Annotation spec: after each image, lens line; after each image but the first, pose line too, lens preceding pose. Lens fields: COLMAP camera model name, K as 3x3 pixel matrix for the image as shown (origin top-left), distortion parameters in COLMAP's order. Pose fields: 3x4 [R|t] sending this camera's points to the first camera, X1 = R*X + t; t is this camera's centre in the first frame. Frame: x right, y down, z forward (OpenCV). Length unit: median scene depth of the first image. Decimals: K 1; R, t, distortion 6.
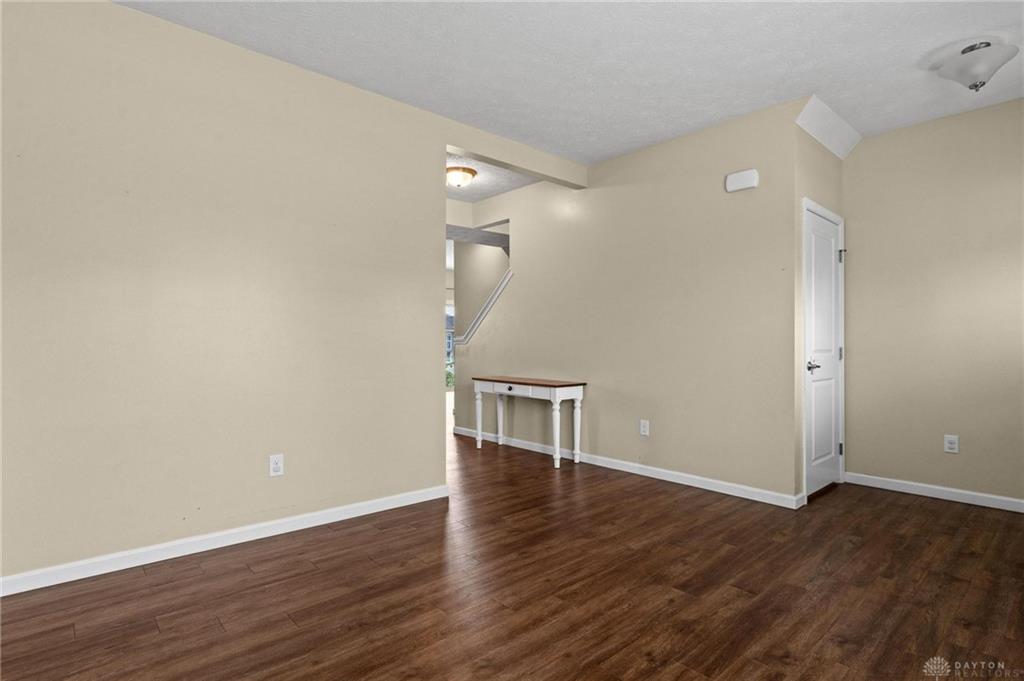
lens RADIAL K [[517.7, 0, 512.0], [0, 517.7, 340.5], [0, 0, 1]] dist [-0.006942, 0.000626]
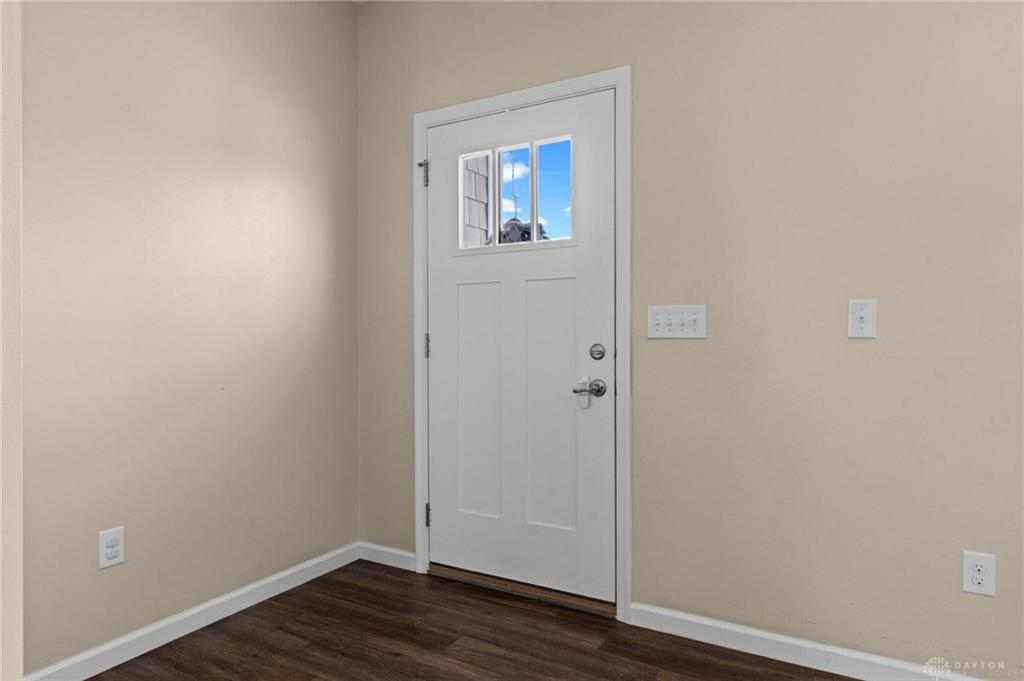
lens RADIAL K [[620.6, 0, 512.0], [0, 620.6, 340.5], [0, 0, 1]] dist [-0.002432, -0.000485]
pose [[-0.312522, -0.012381, 0.949830, 0.287351], [-0.003701, 0.999923, 0.011816, 0.002315], [-0.949903, 0.000177, -0.312544, 1.202189]]
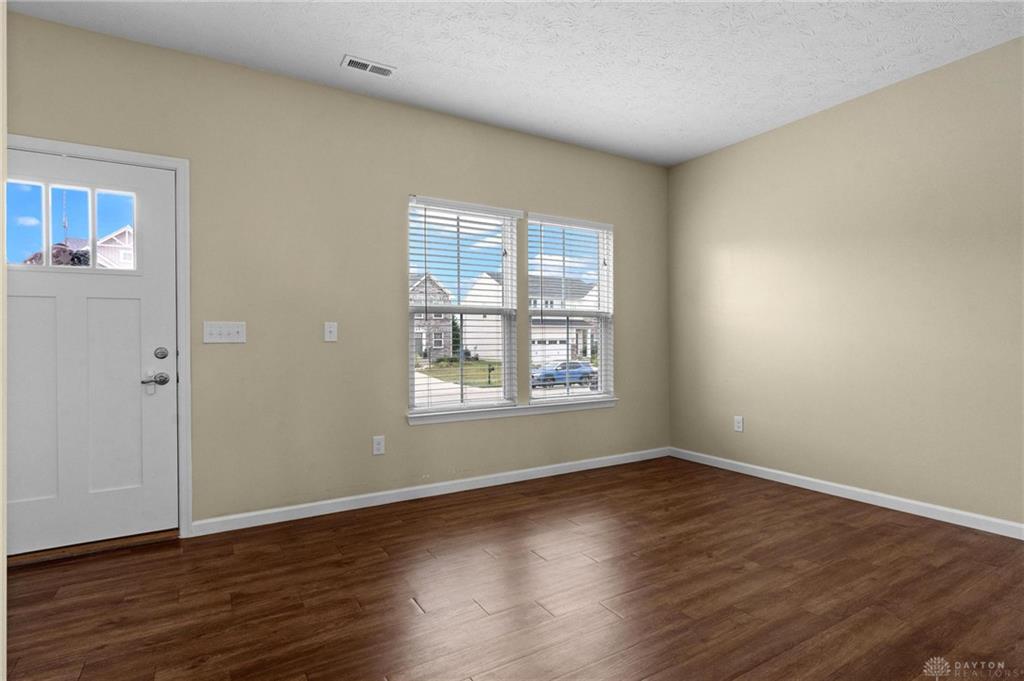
lens RADIAL K [[524.0, 0, 512.0], [0, 524.0, 340.5], [0, 0, 1]] dist [-0.010793, 0.000003]
pose [[-0.982625, 0.004938, 0.185536, 0.197182], [0.004427, 0.999985, -0.003168, 0.010164], [-0.185549, -0.002292, -0.982632, 1.752413]]
